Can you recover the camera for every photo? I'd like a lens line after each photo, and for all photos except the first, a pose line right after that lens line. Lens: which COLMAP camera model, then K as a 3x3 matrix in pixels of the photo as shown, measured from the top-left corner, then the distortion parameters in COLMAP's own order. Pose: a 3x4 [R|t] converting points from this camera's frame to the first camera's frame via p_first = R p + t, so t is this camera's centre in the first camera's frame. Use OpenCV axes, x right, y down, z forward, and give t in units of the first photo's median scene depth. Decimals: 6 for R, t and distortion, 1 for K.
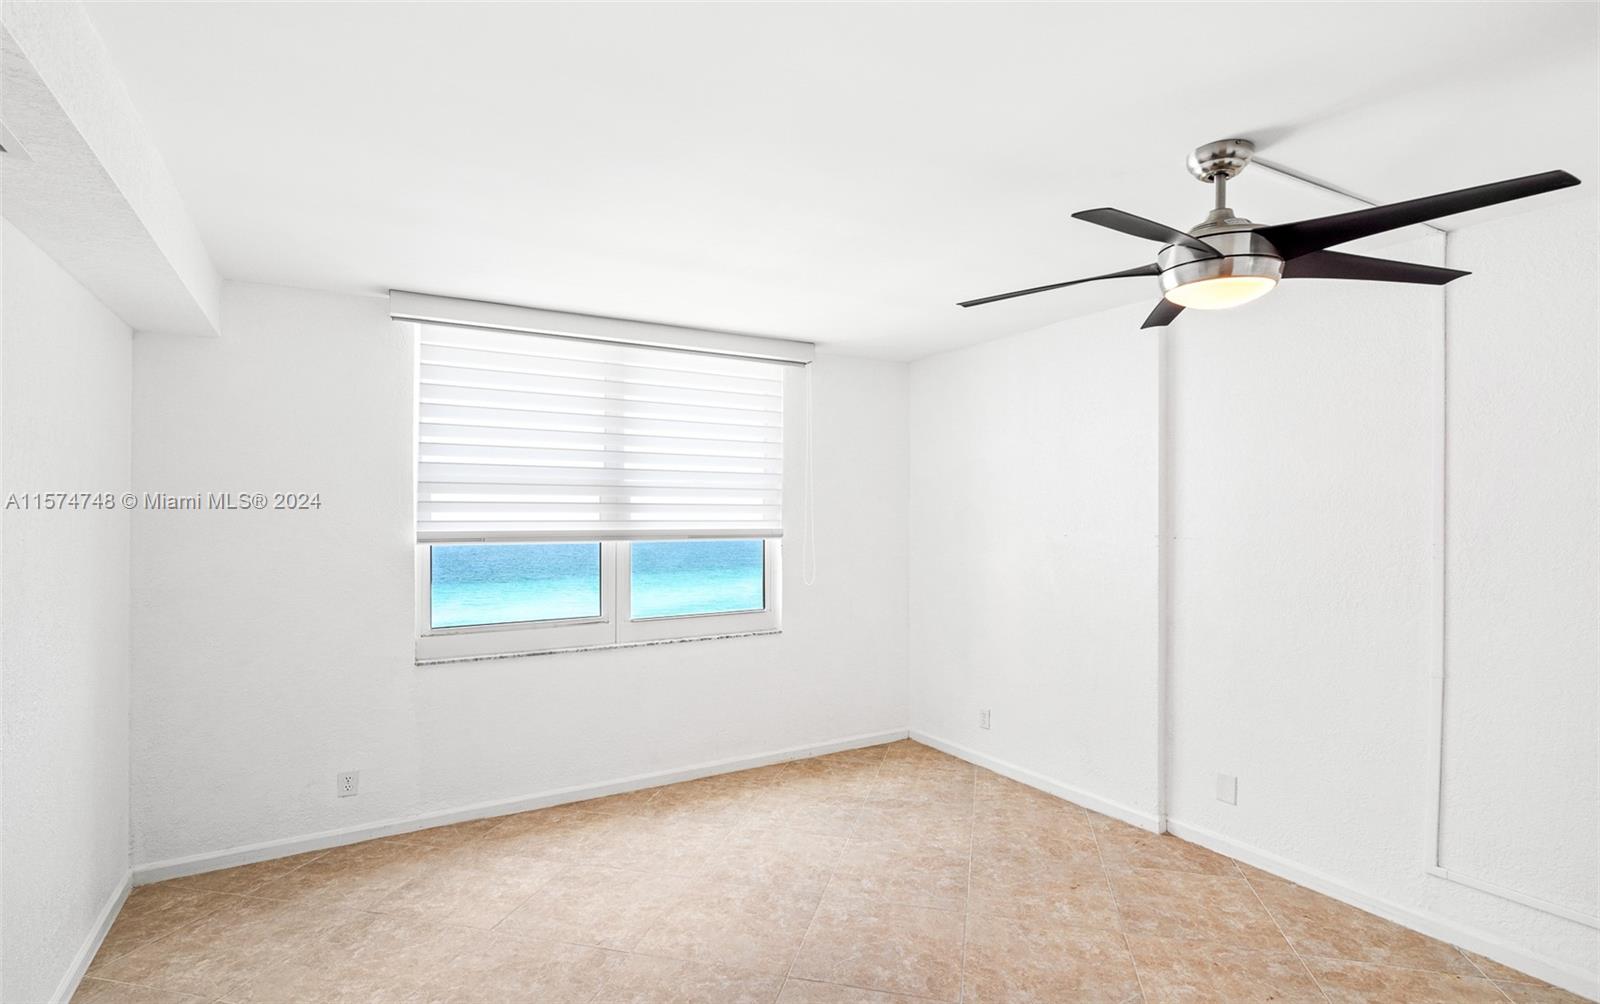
lens RADIAL K [[732.7, 0, 794.9], [0, 732.7, 511.7], [0, 0, 1]] dist [-0.004838, 0.000314]
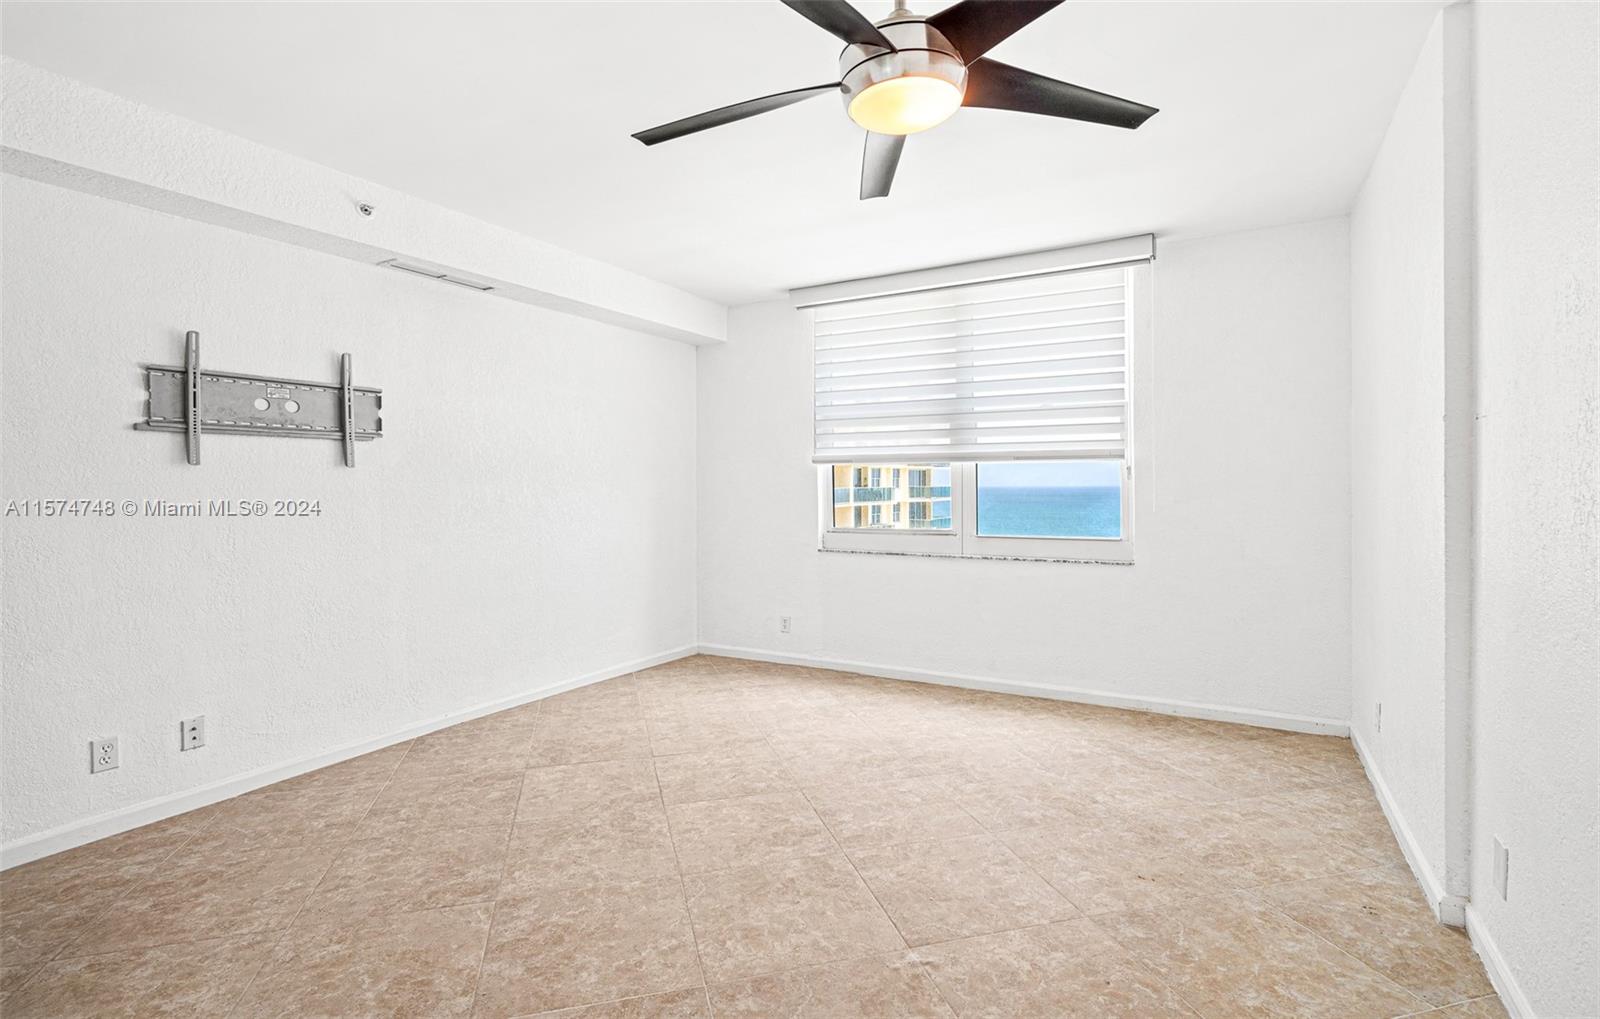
lens RADIAL K [[732.4, 0, 781.3], [0, 732.4, 474.0], [0, 0, 1]] dist [-0.005516, 0.000450]
pose [[0.508629, -0.009629, -0.860932, 0.645359], [0.007878, 0.999948, -0.006530, 0.070000], [0.860950, -0.003461, 0.508678, 0.216386]]
